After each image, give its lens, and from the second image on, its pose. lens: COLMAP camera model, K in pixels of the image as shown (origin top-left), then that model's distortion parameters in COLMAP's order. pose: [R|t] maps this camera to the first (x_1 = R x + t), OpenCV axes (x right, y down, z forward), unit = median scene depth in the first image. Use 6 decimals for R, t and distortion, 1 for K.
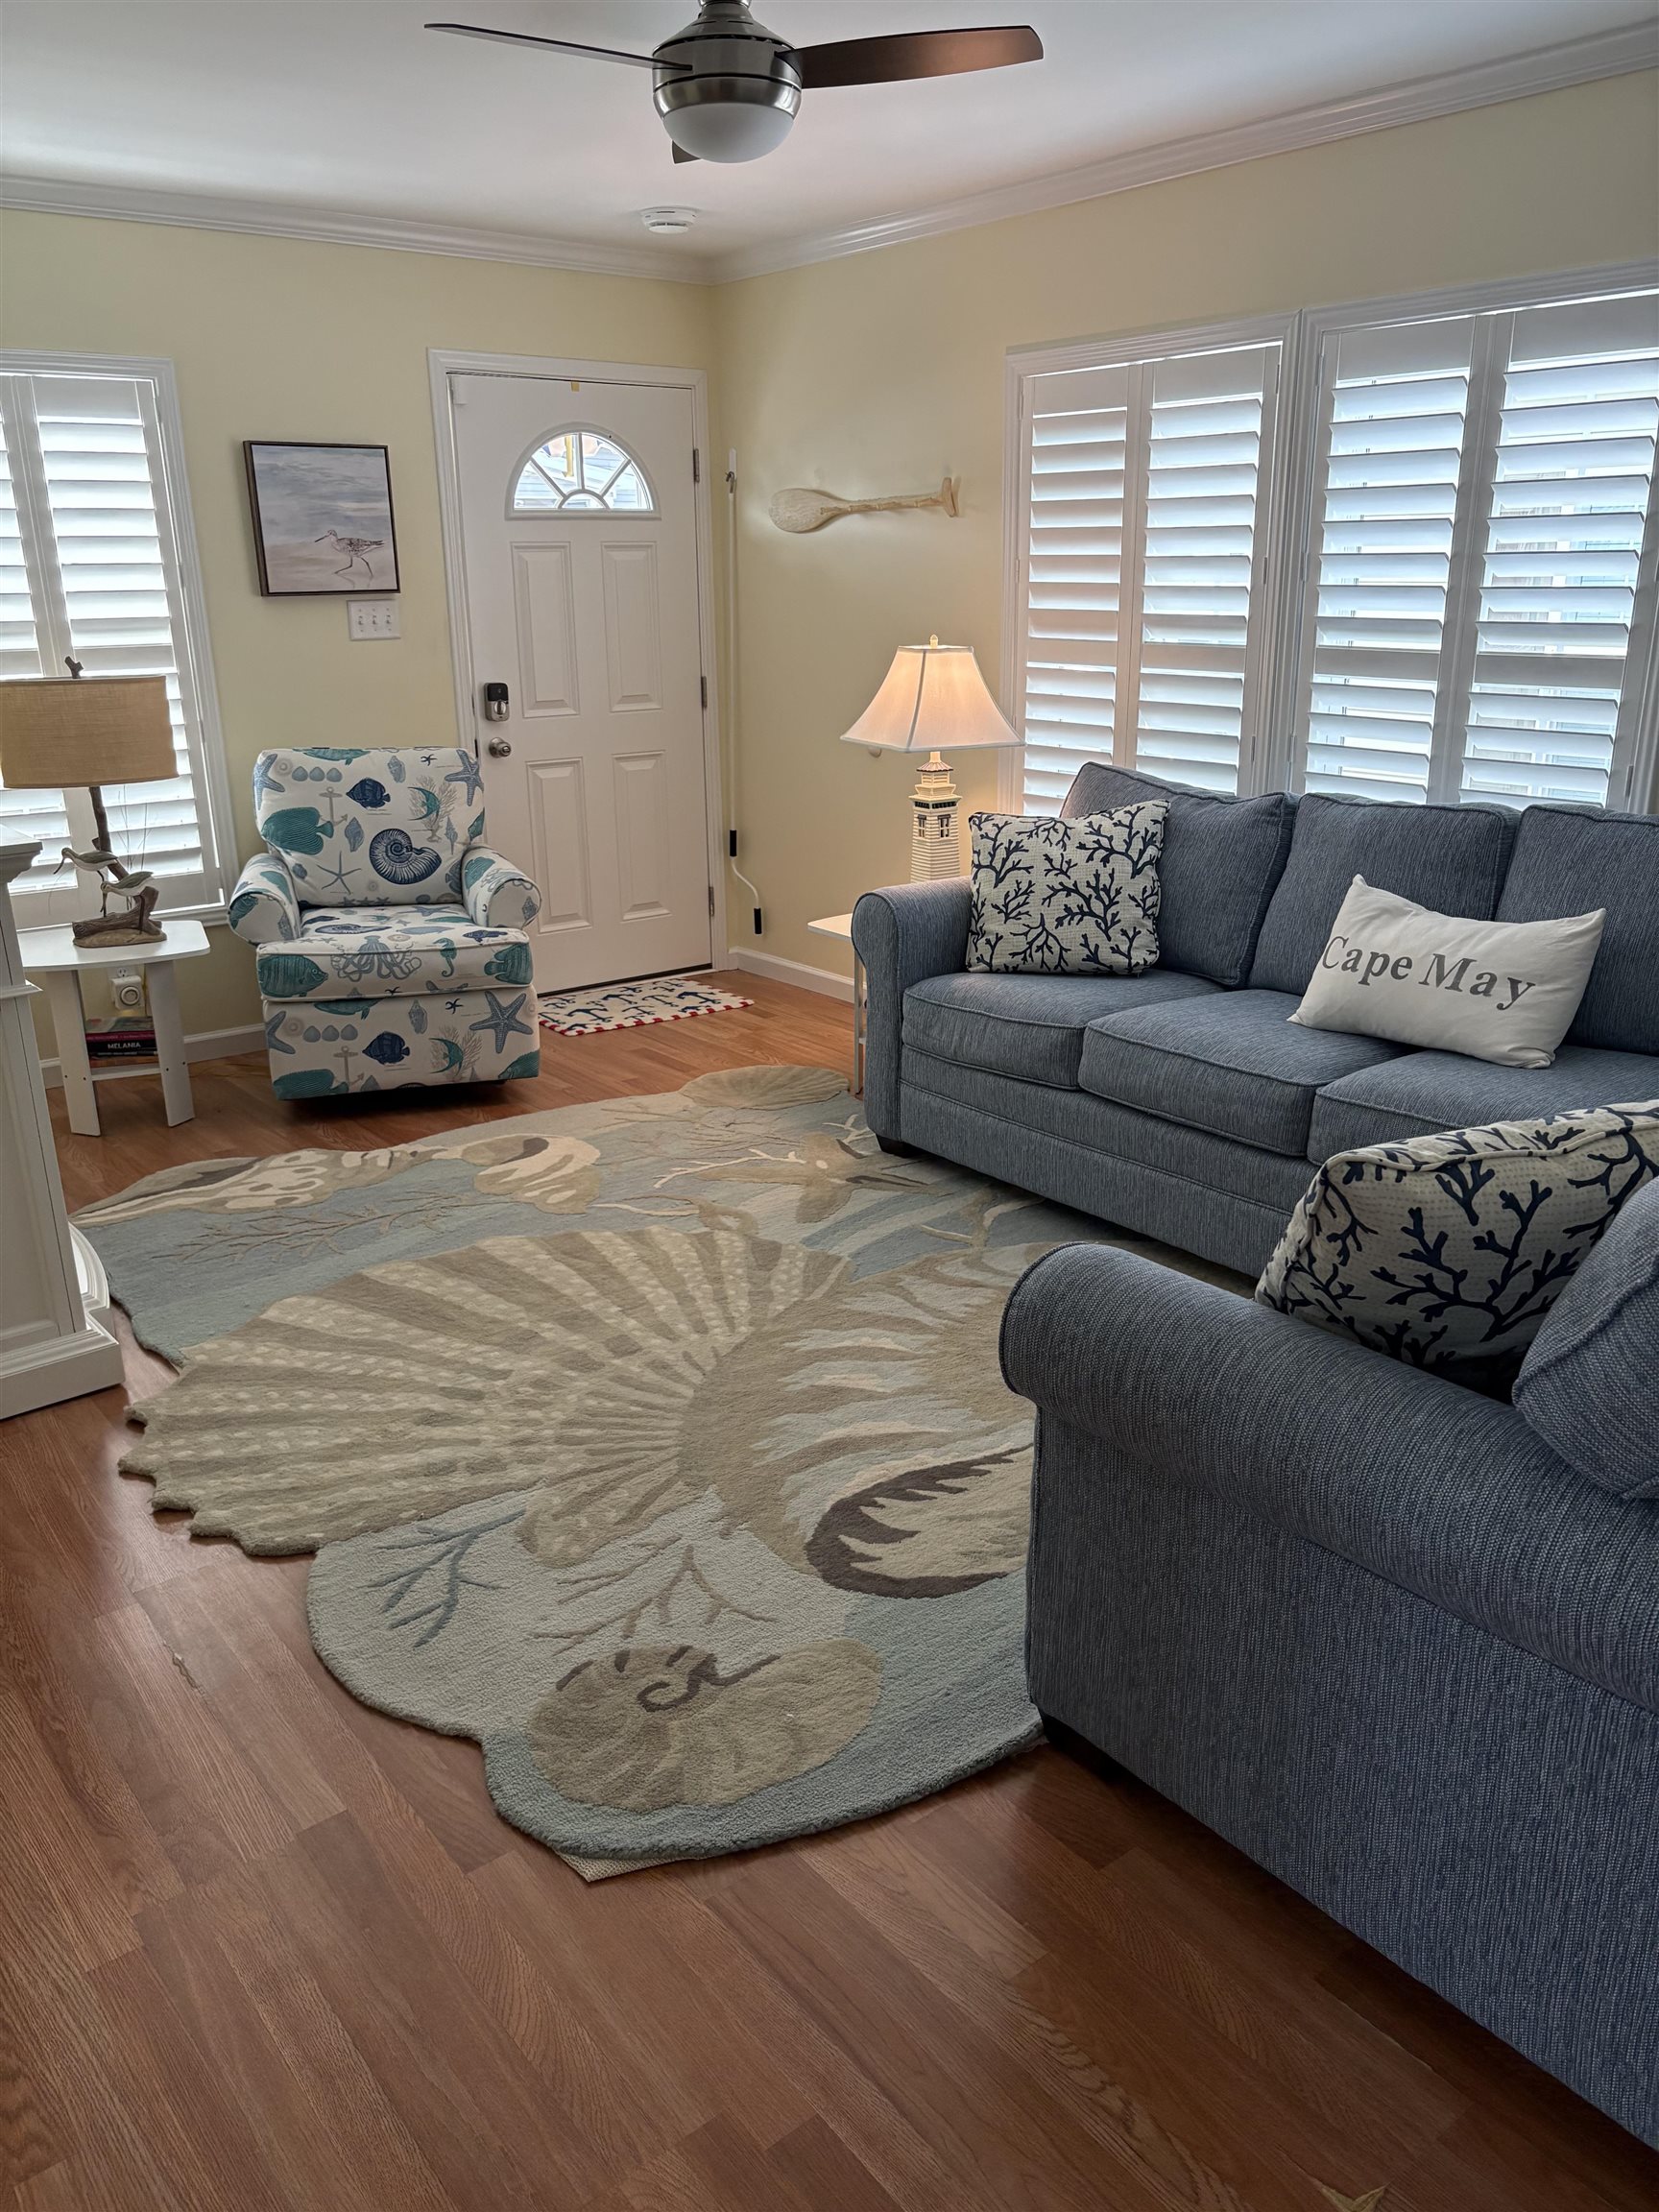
lens RADIAL K [[1684.9, 0, 829.5], [0, 1684.9, 1106.0], [0, 0, 1]] dist [0.040179, -0.047526]
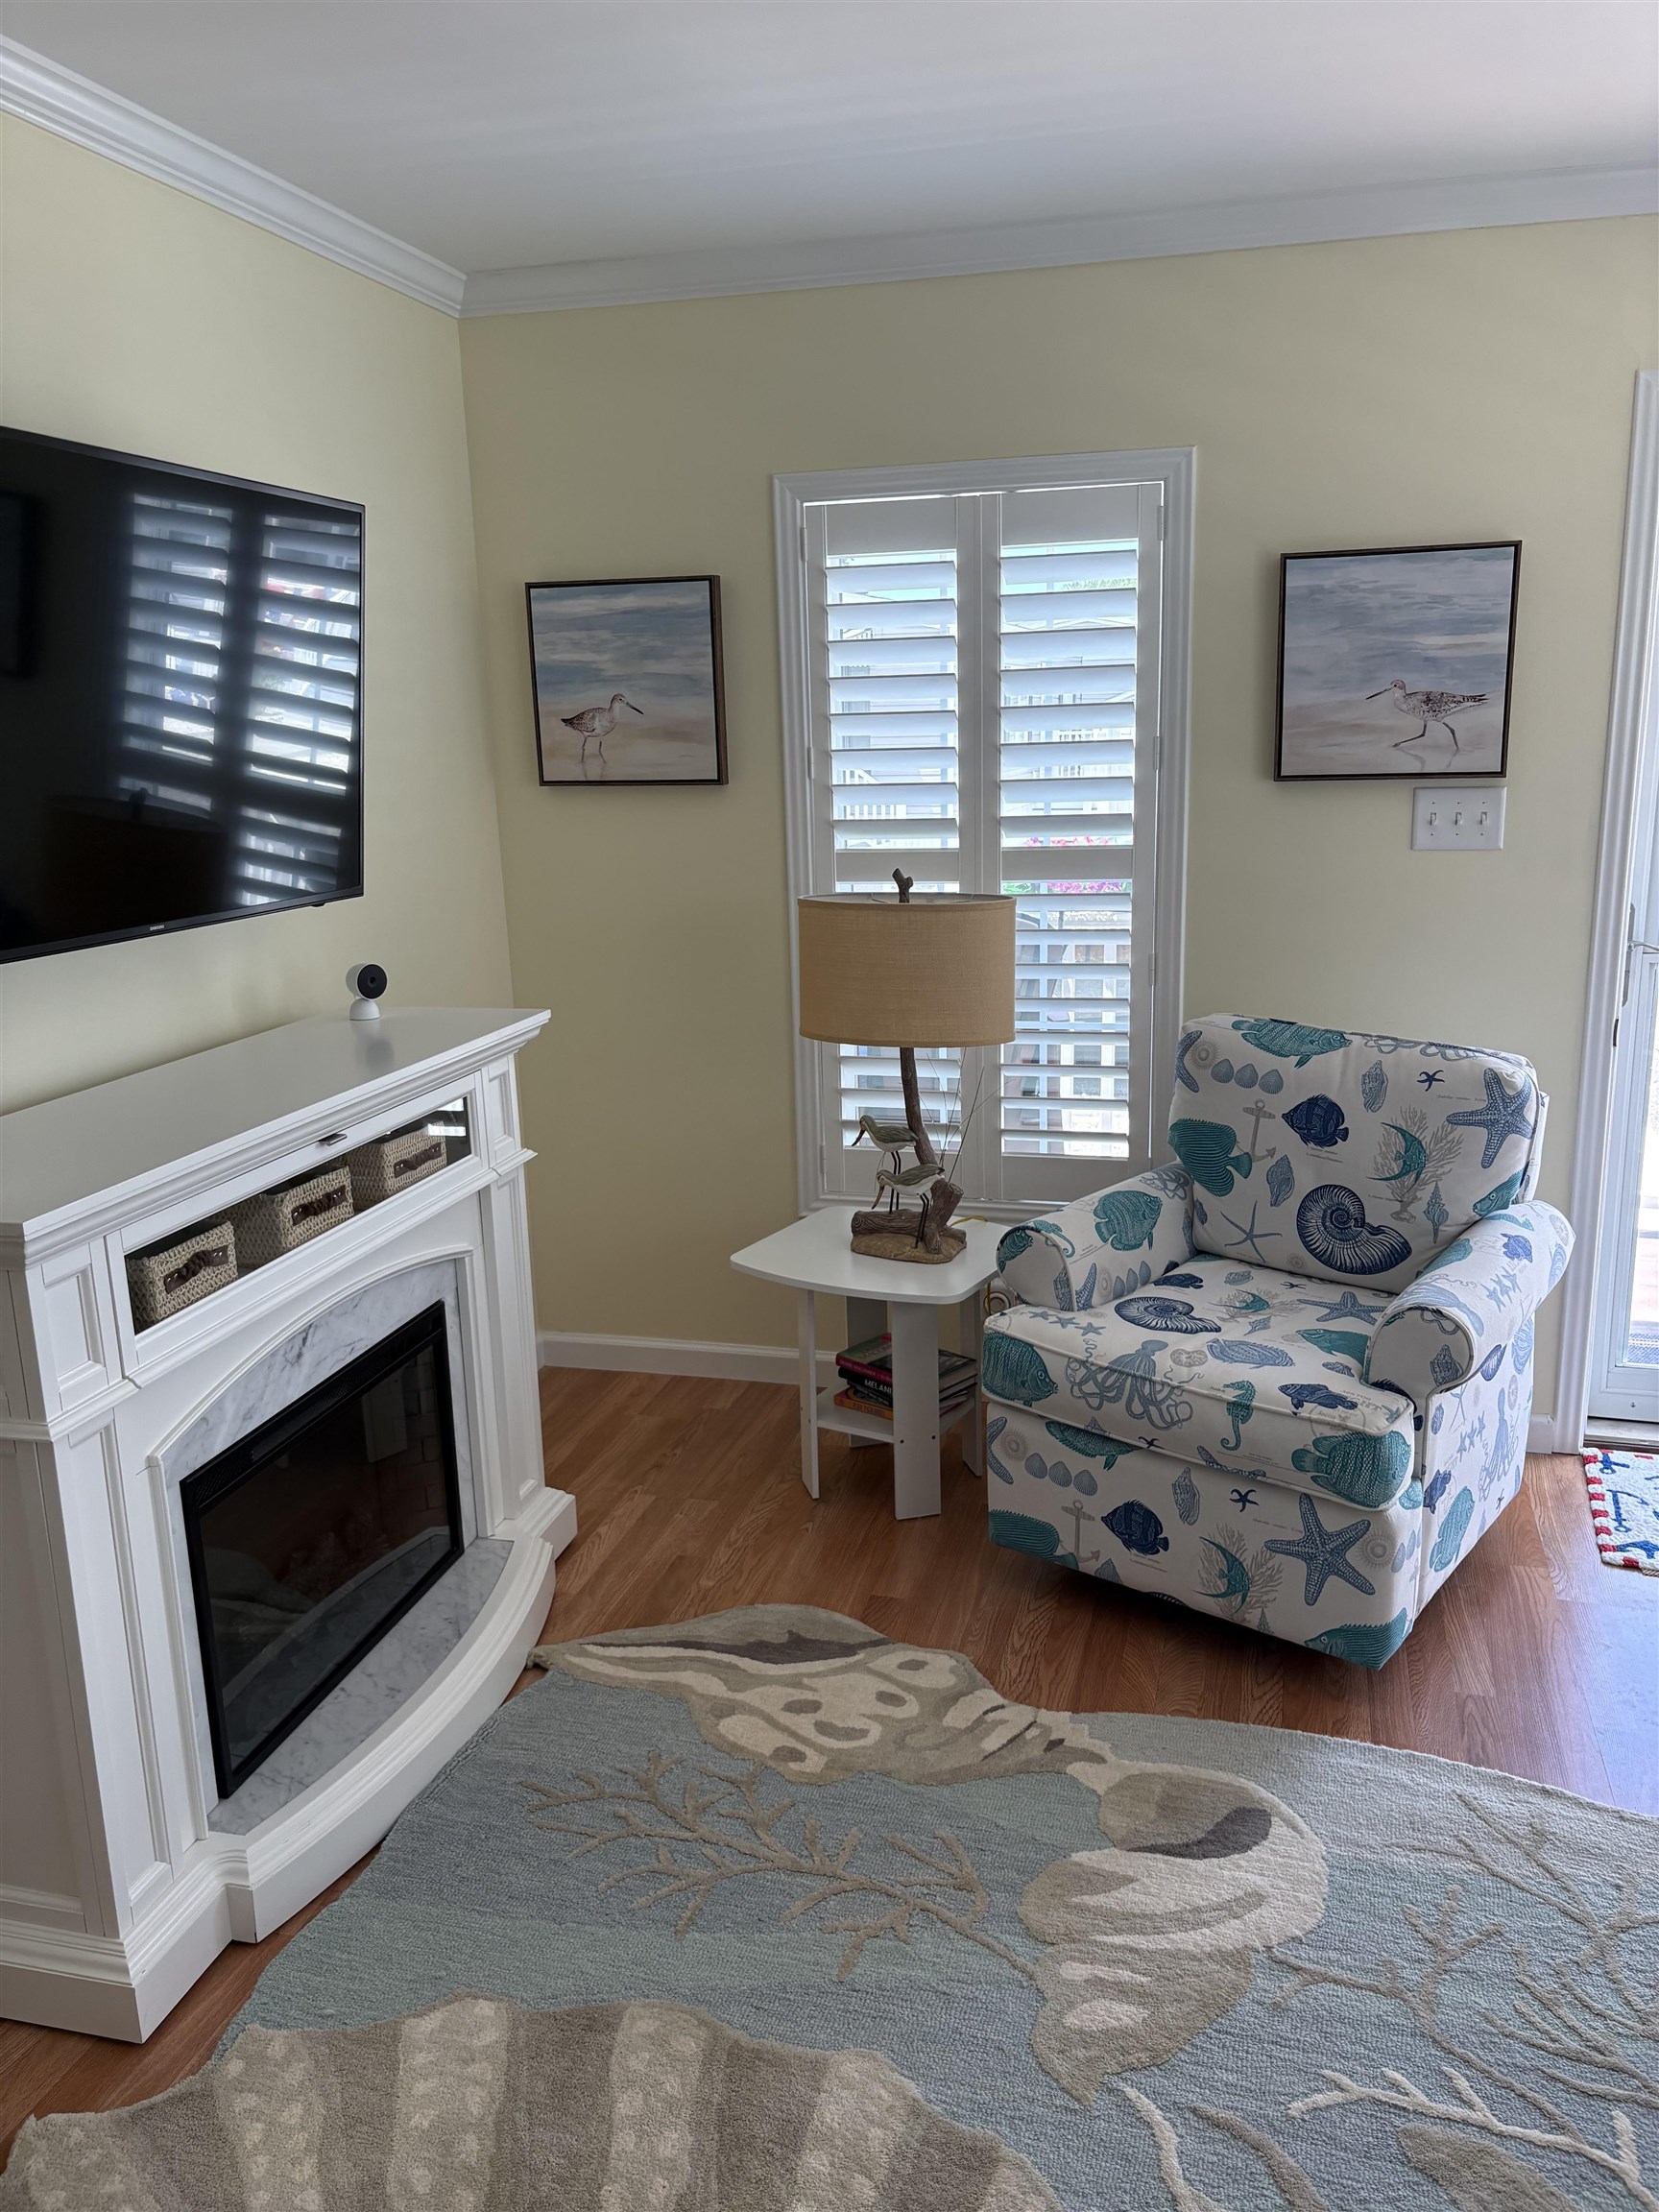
lens RADIAL K [[1706.0, 0, 829.5], [0, 1706.0, 1106.0], [0, 0, 1]] dist [0.076558, -0.099740]
pose [[0.611058, 0.165803, -0.774027, 0.129195], [-0.233007, 0.972171, 0.024299, -0.188223], [0.756515, 0.165506, 0.632687, 0.570620]]
